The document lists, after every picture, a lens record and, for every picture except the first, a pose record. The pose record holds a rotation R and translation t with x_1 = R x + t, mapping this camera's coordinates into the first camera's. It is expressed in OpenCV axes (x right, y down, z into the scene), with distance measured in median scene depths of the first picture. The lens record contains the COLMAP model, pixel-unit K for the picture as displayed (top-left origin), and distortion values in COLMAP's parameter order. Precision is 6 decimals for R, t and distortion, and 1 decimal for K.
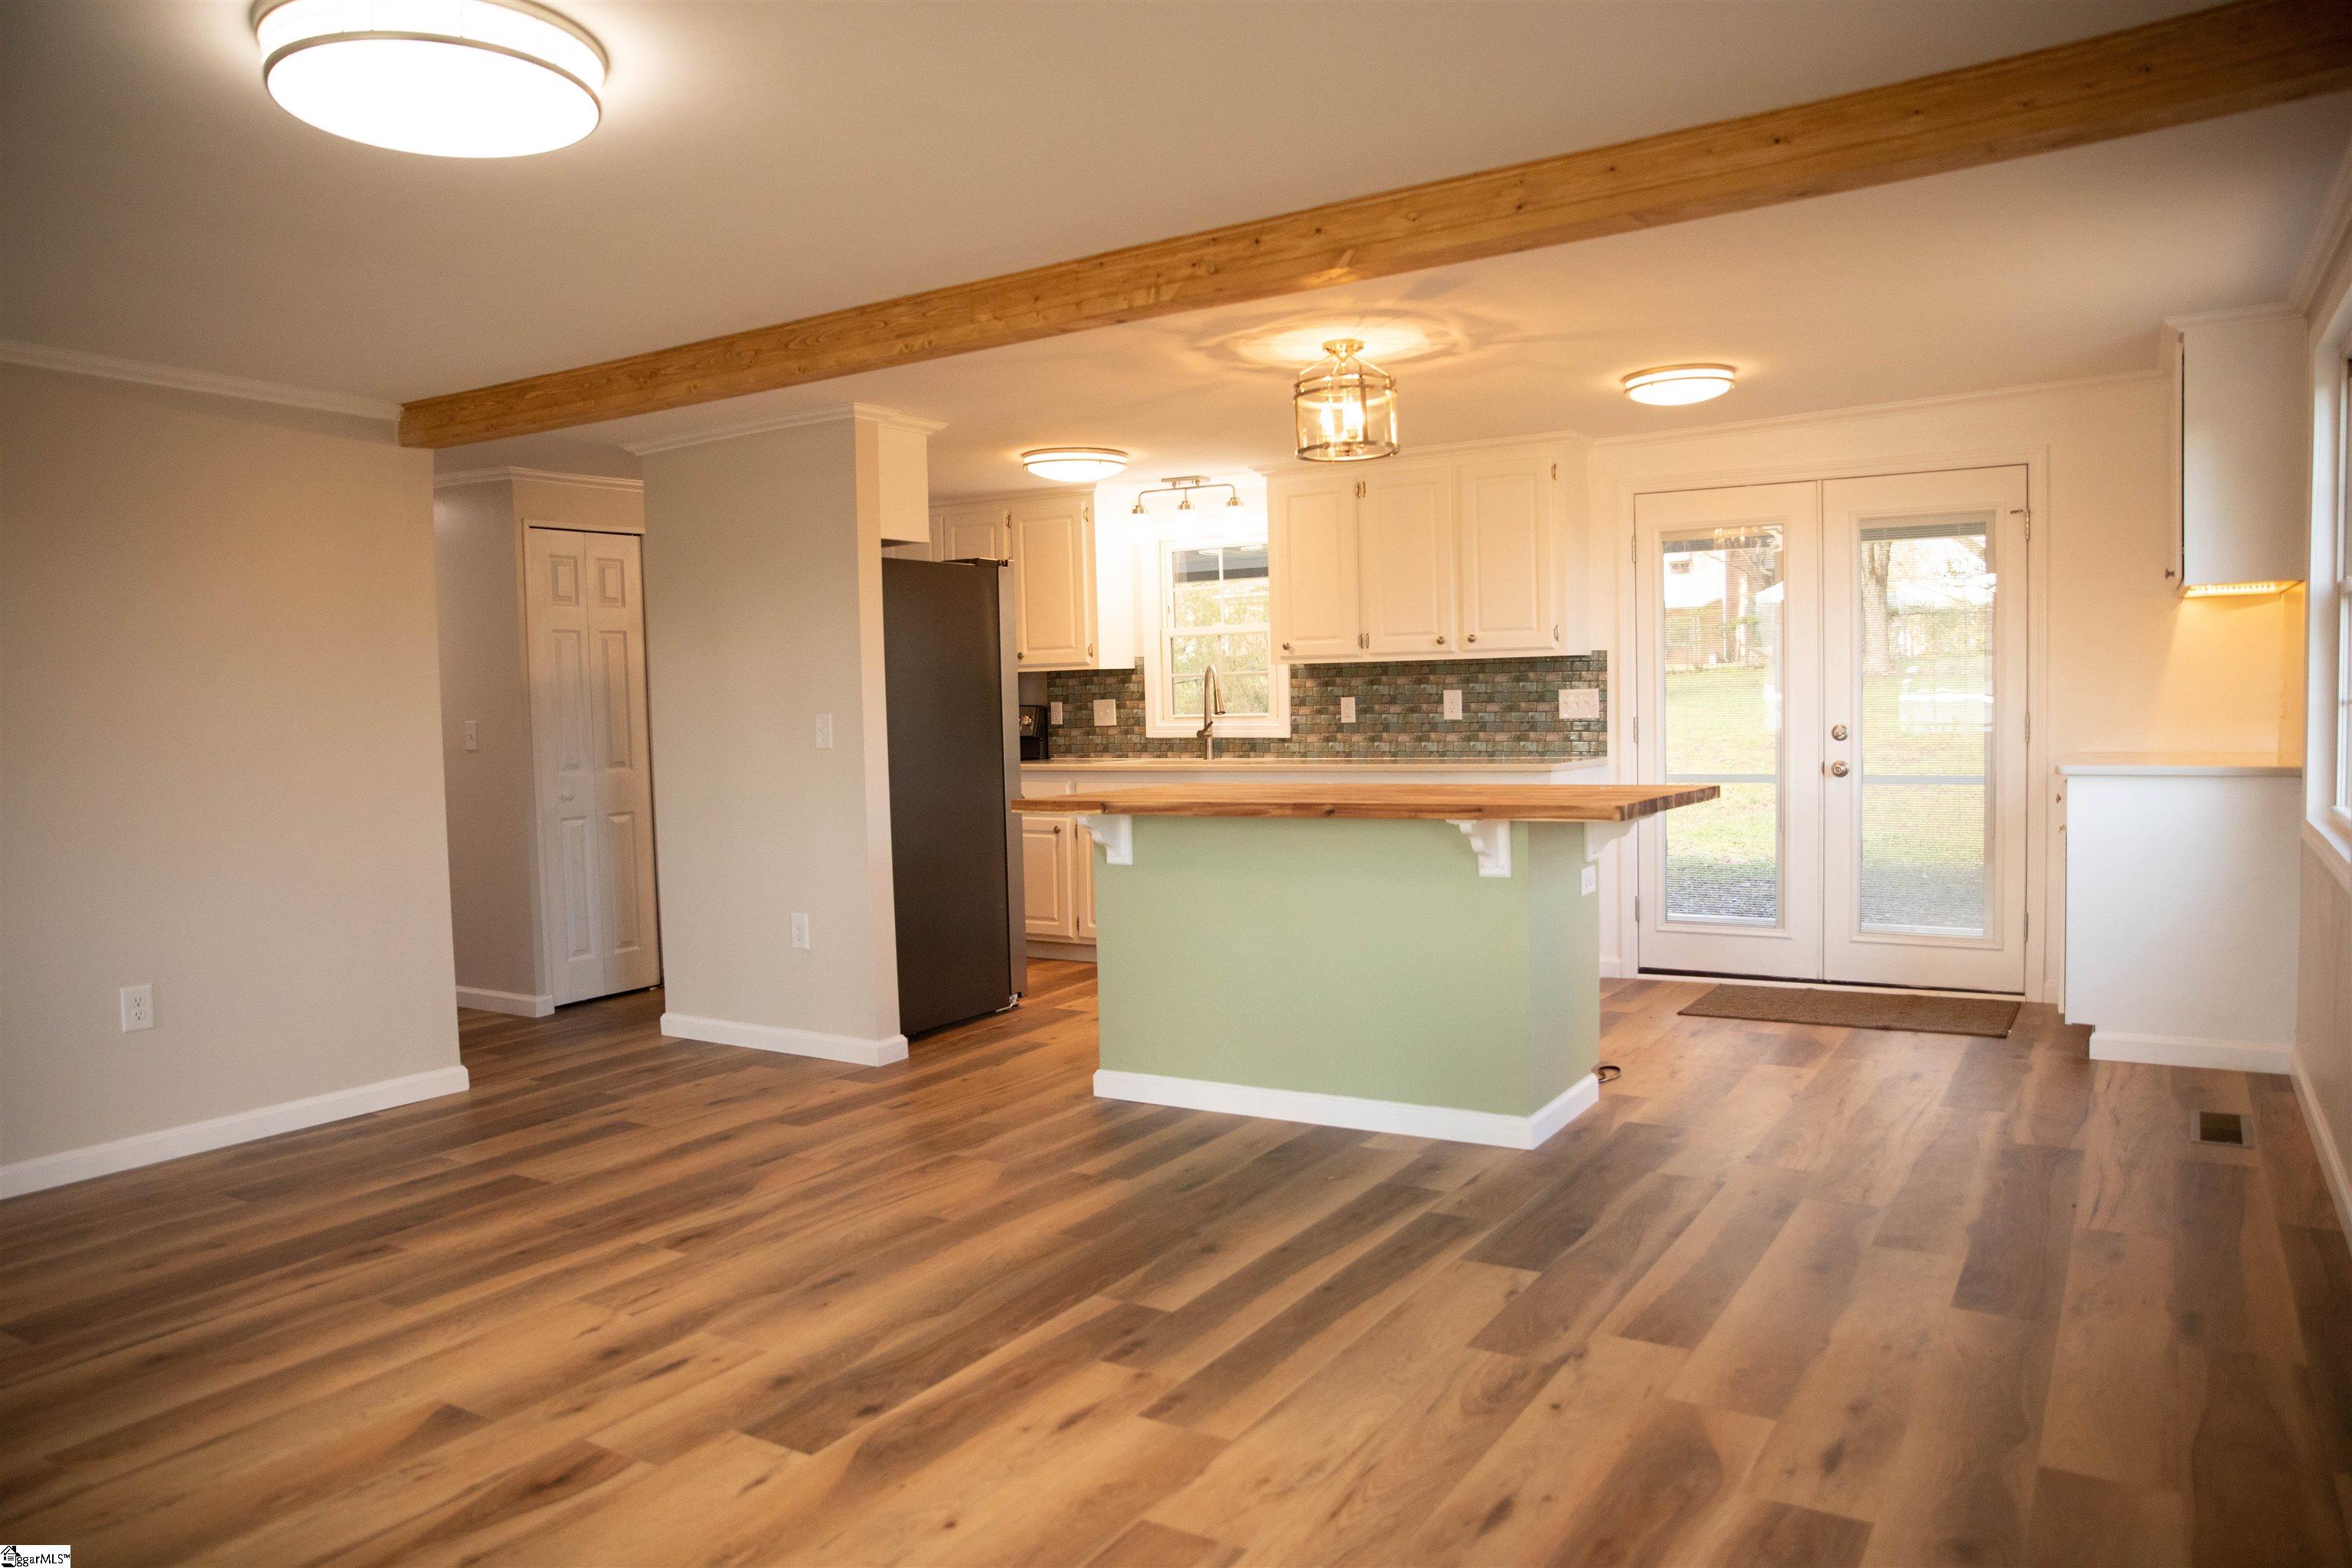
lens RADIAL K [[1606.1, 0, 1188.5], [0, 1606.1, 789.2], [0, 0, 1]] dist [-0.107013, 0.085443]
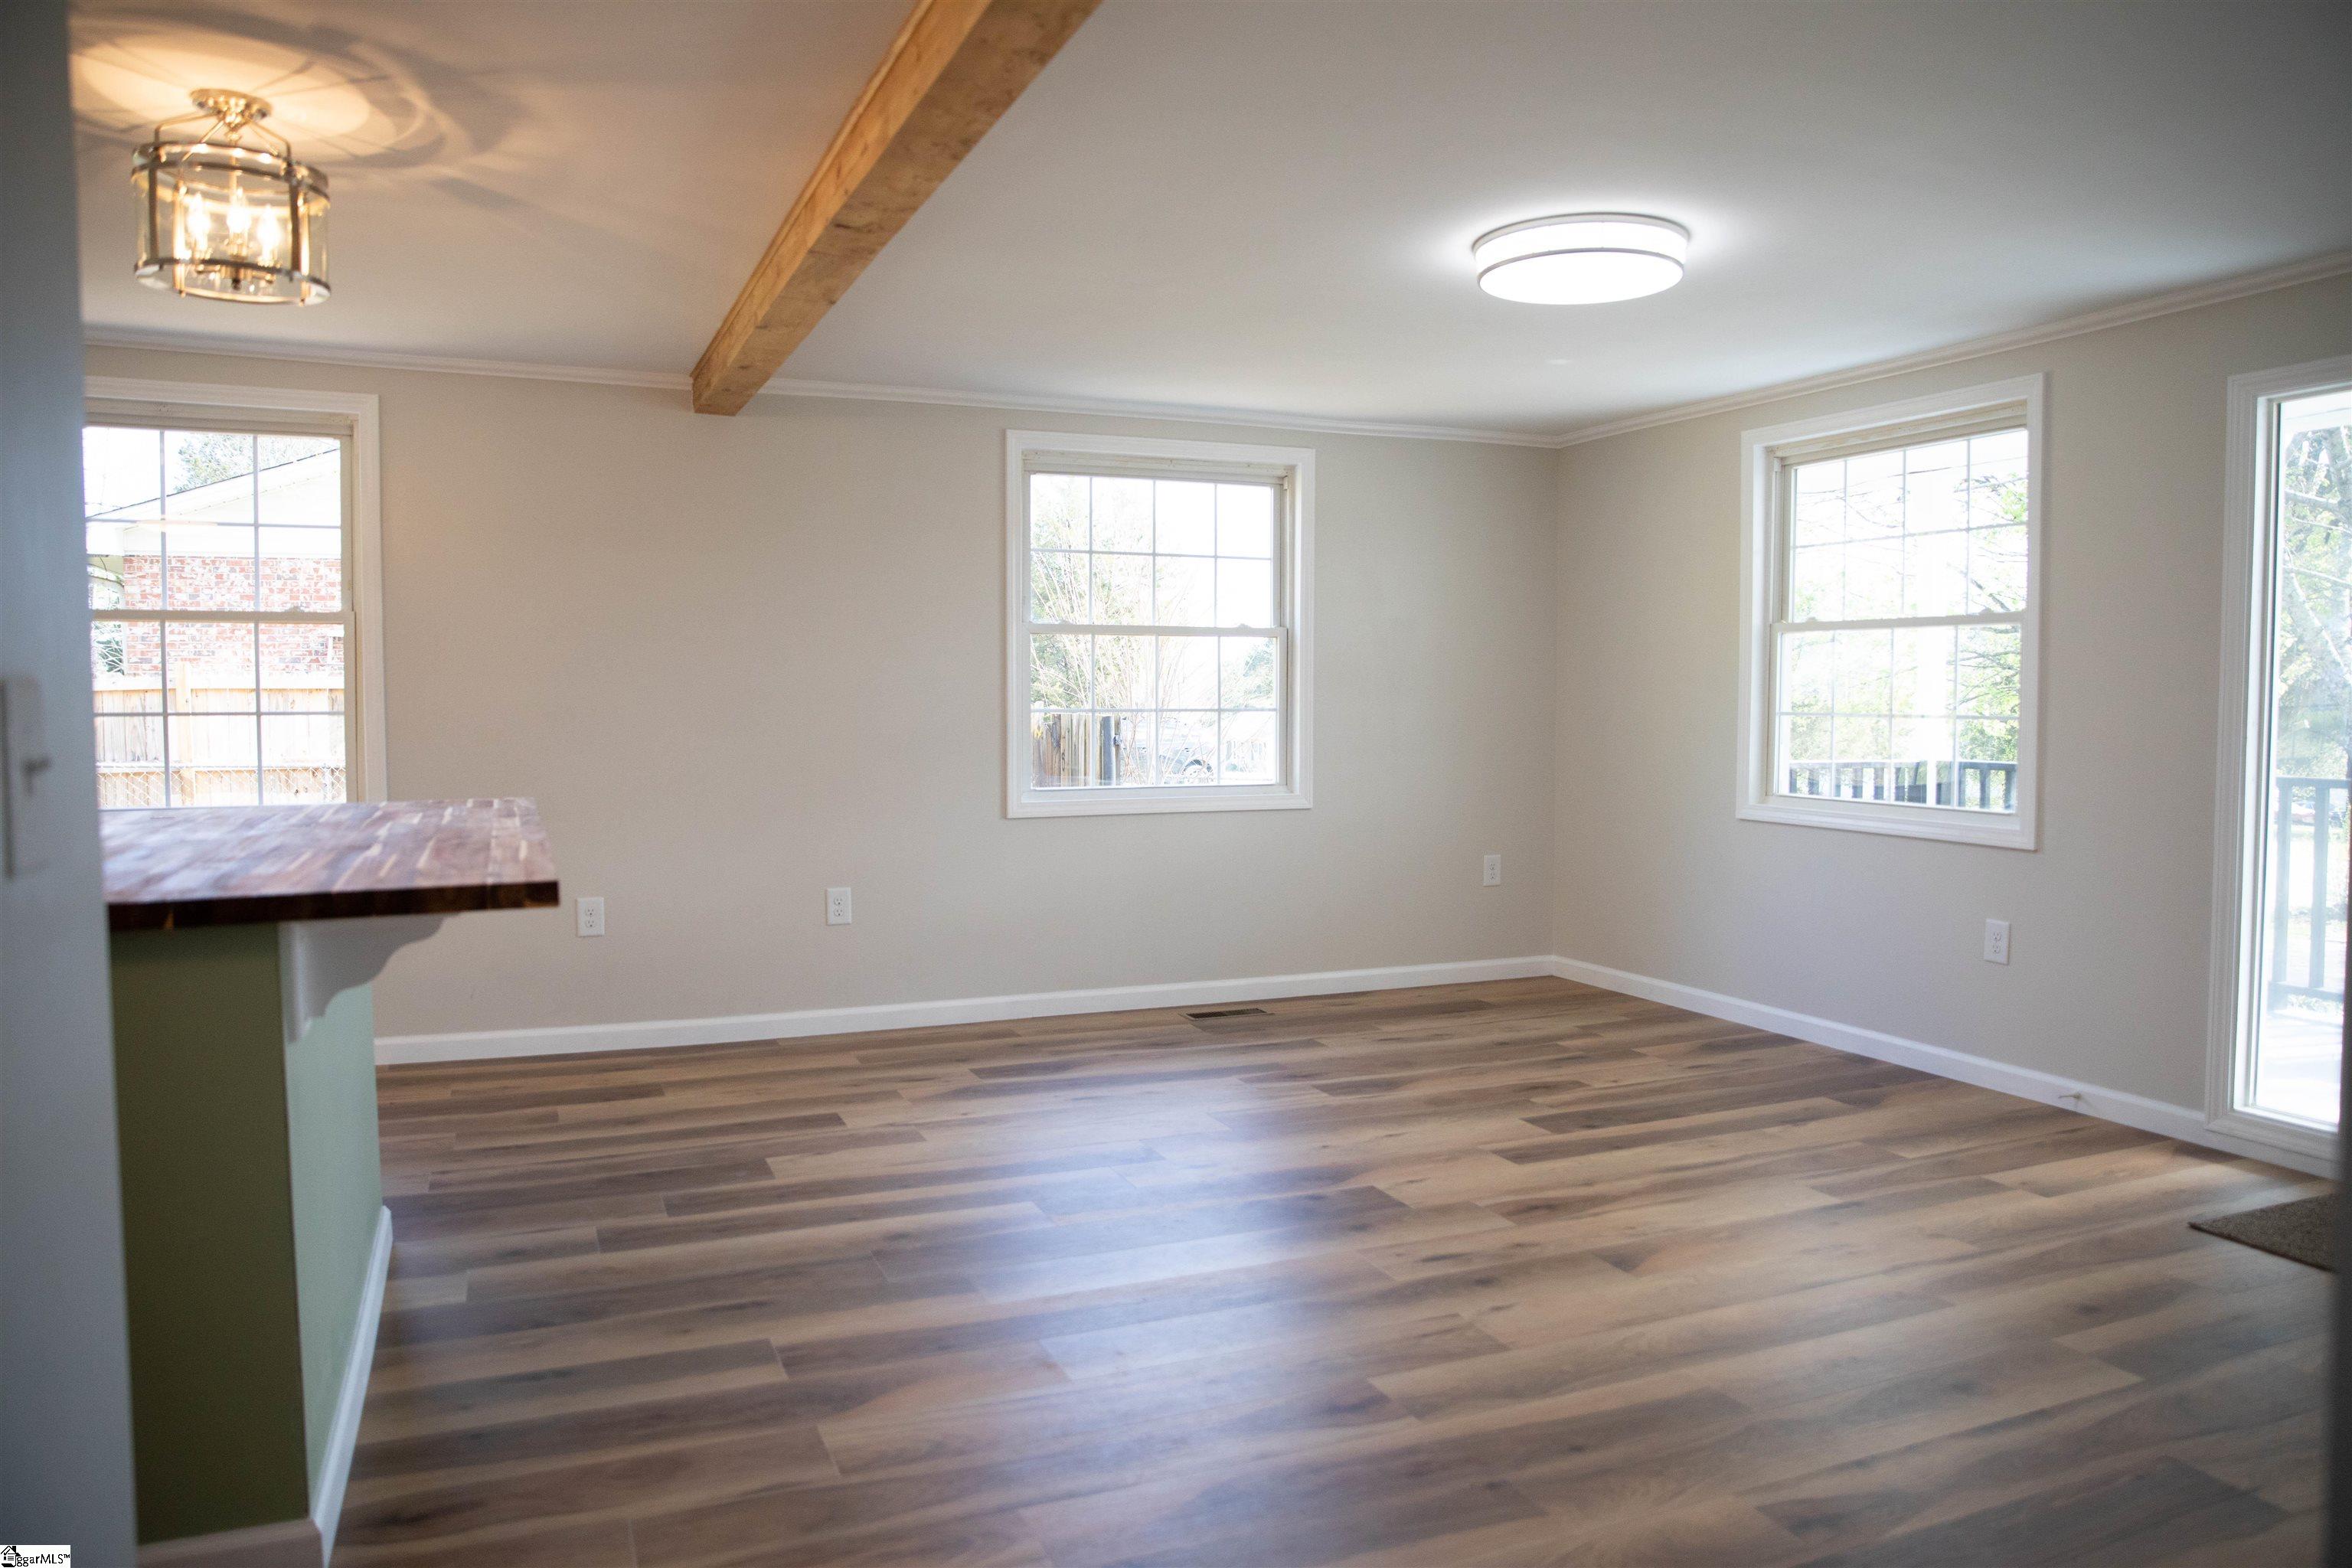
lens RADIAL K [[1598.0, 0, 1178.6], [0, 1598.0, 778.9], [0, 0, 1]] dist [-0.111632, 0.084105]
pose [[-0.819986, -0.003143, 0.572375, -0.368830], [0.054774, 0.994965, 0.083933, -0.035270], [-0.569757, 0.100175, -0.815685, 0.894007]]
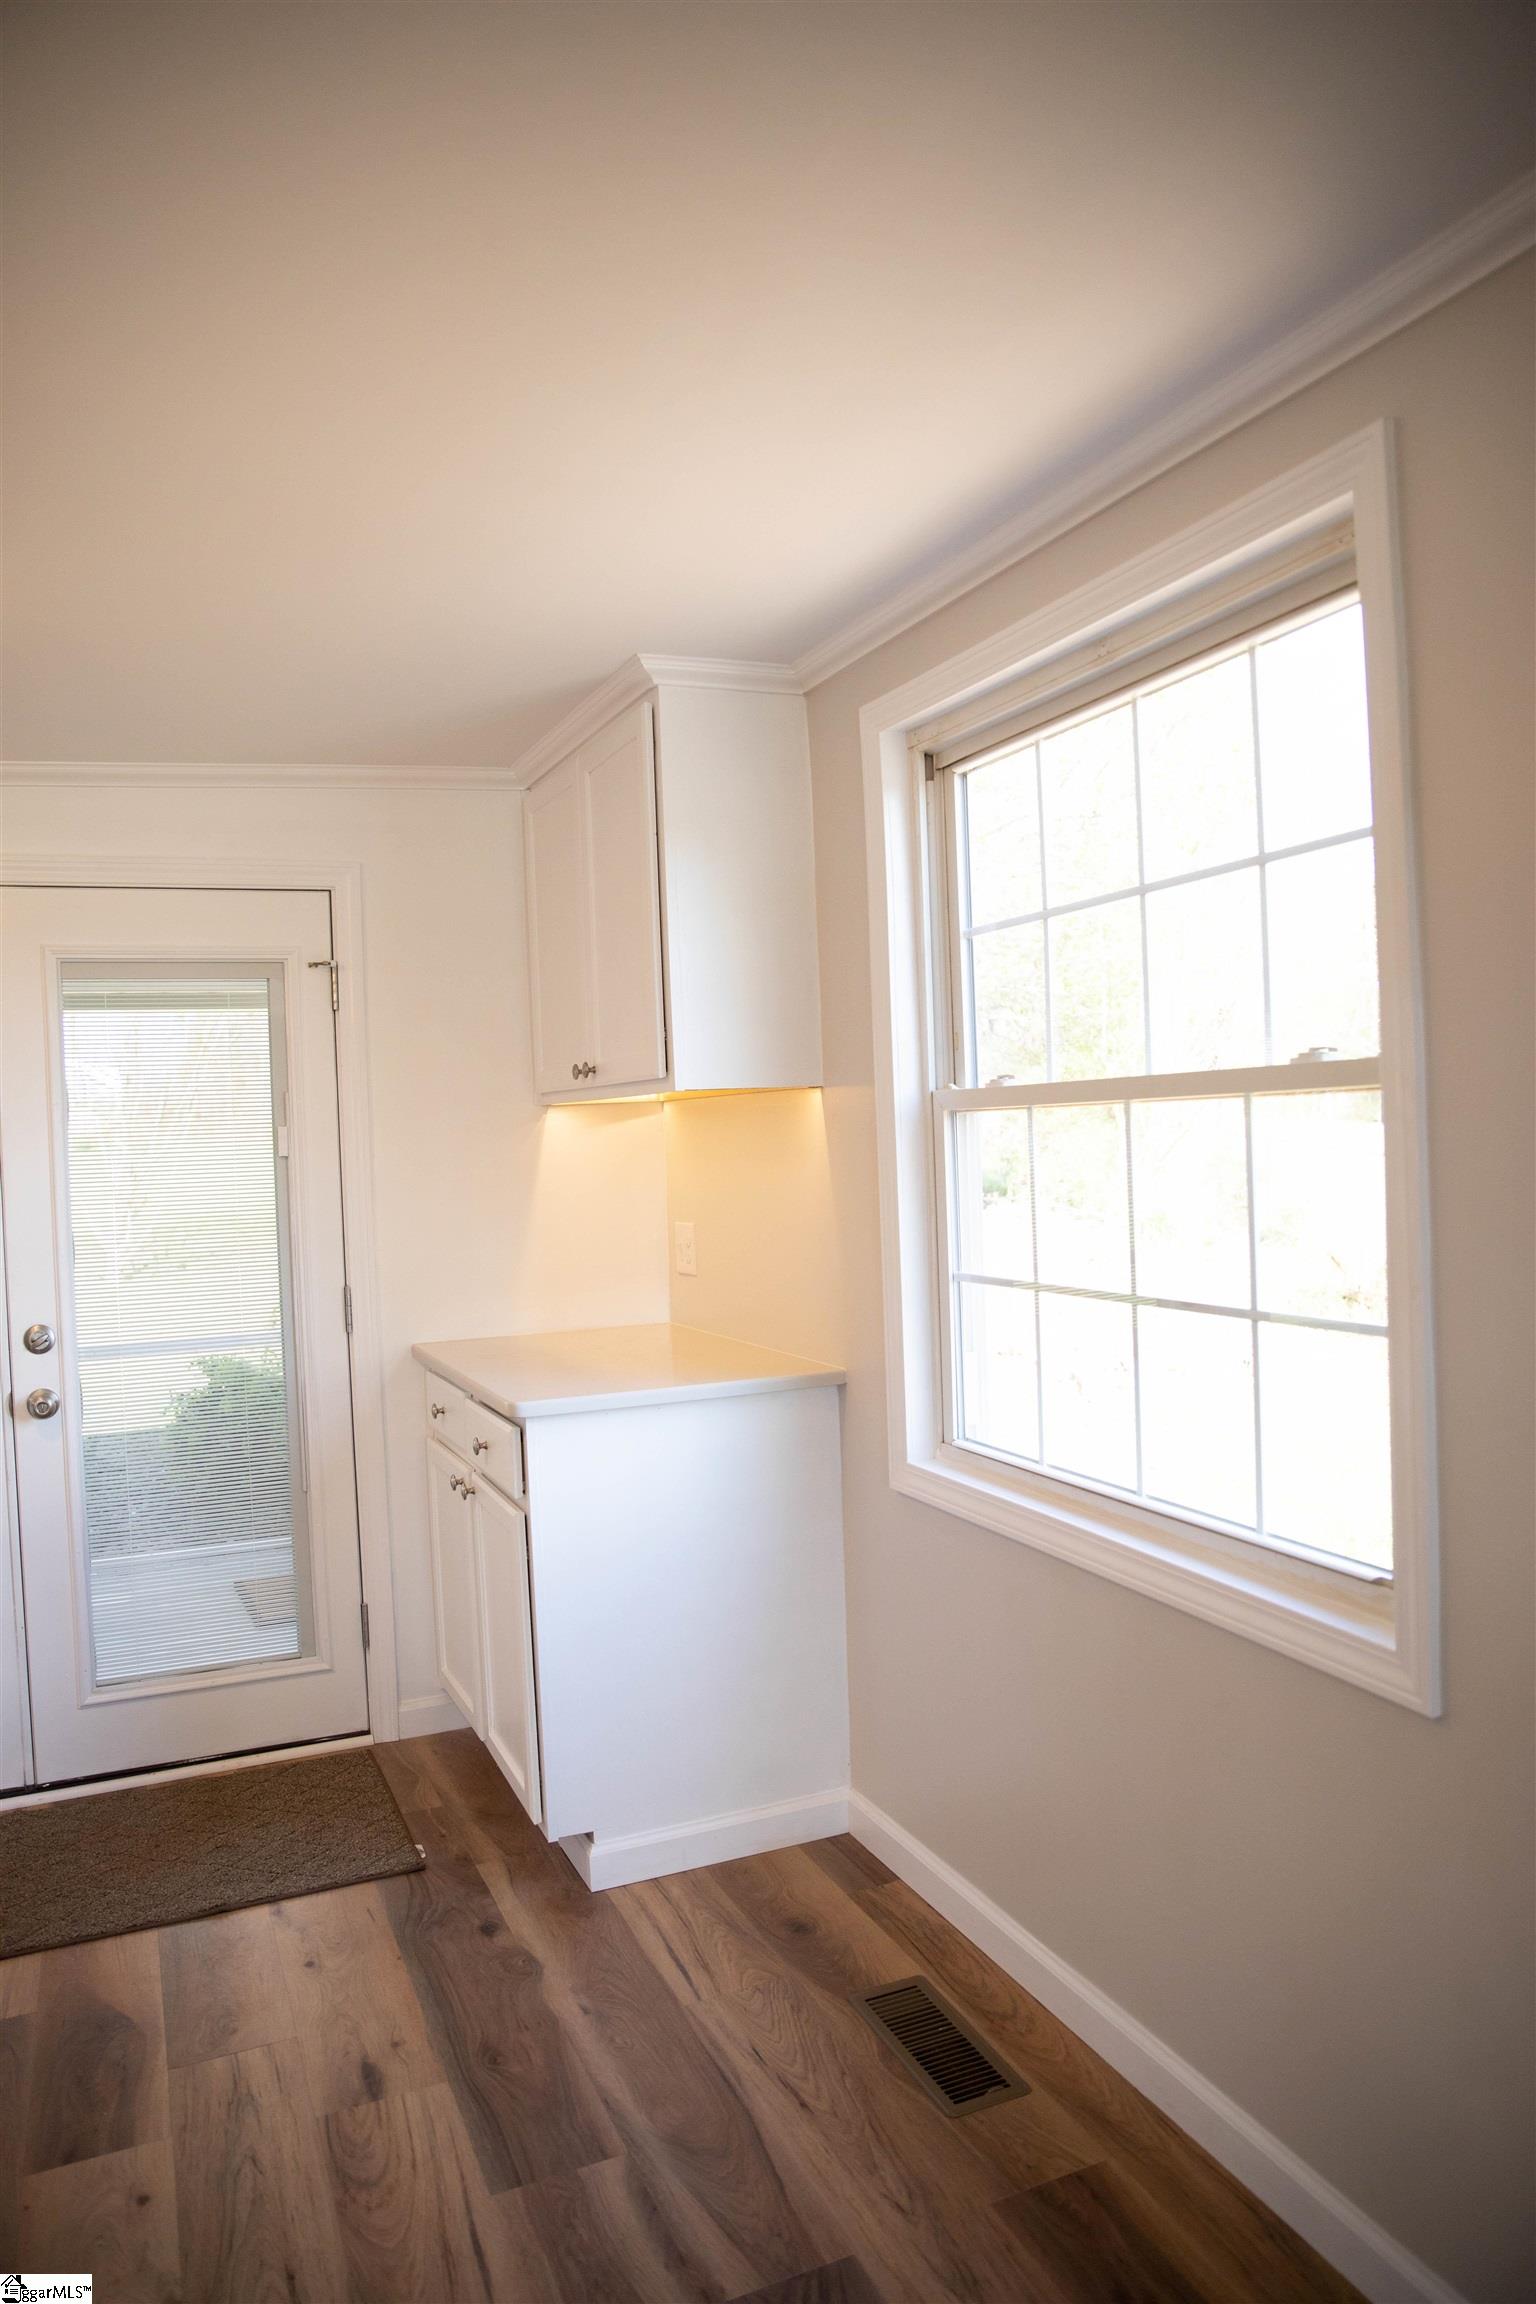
lens RADIAL K [[1573.3, 0, 764.6], [0, 1573.3, 1157.3], [0, 0, 1]] dist [-0.107013, 0.085443]
pose [[0.575595, -0.012471, 0.817640, 0.106997], [0.075036, 0.996471, -0.037625, -0.055528], [-0.814285, 0.083009, 0.574500, 0.437388]]
